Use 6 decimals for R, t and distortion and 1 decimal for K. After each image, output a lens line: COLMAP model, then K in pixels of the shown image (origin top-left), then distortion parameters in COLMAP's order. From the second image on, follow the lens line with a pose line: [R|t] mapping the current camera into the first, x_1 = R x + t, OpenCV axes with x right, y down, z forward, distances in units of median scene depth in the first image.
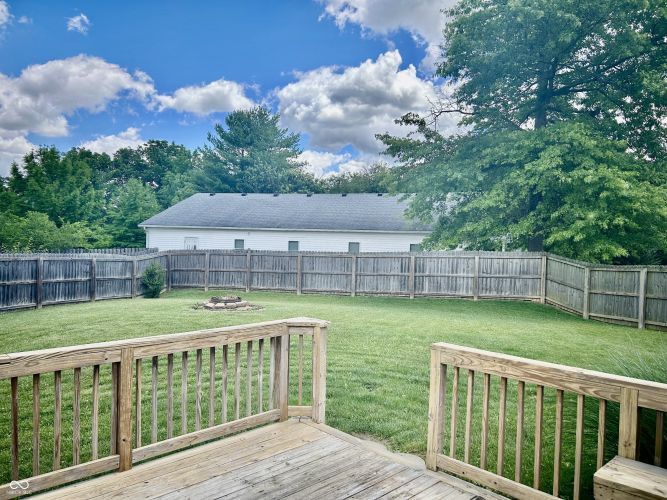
lens RADIAL K [[503.8, 0, 344.2], [0, 503.8, 252.1], [0, 0, 1]] dist [0.060102, -0.077698]
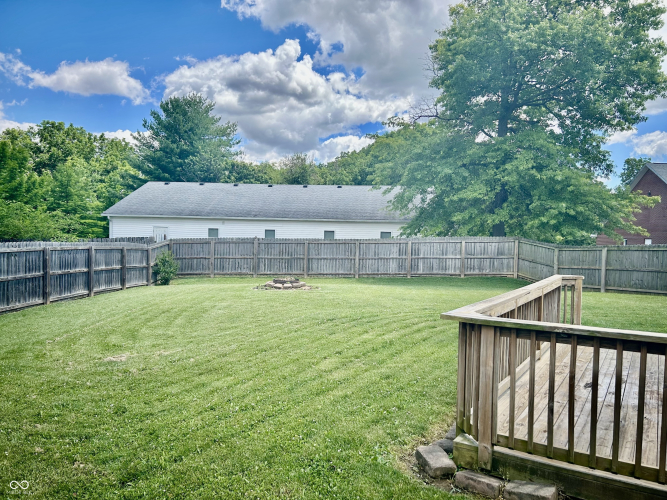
lens RADIAL K [[503.8, 0, 344.2], [0, 503.8, 252.1], [0, 0, 1]] dist [0.060102, -0.077698]
pose [[0.970411, -0.016998, 0.240859, -0.279993], [0.012180, 0.999695, 0.021478, 0.005695], [-0.241151, -0.017909, 0.970322, -0.083098]]
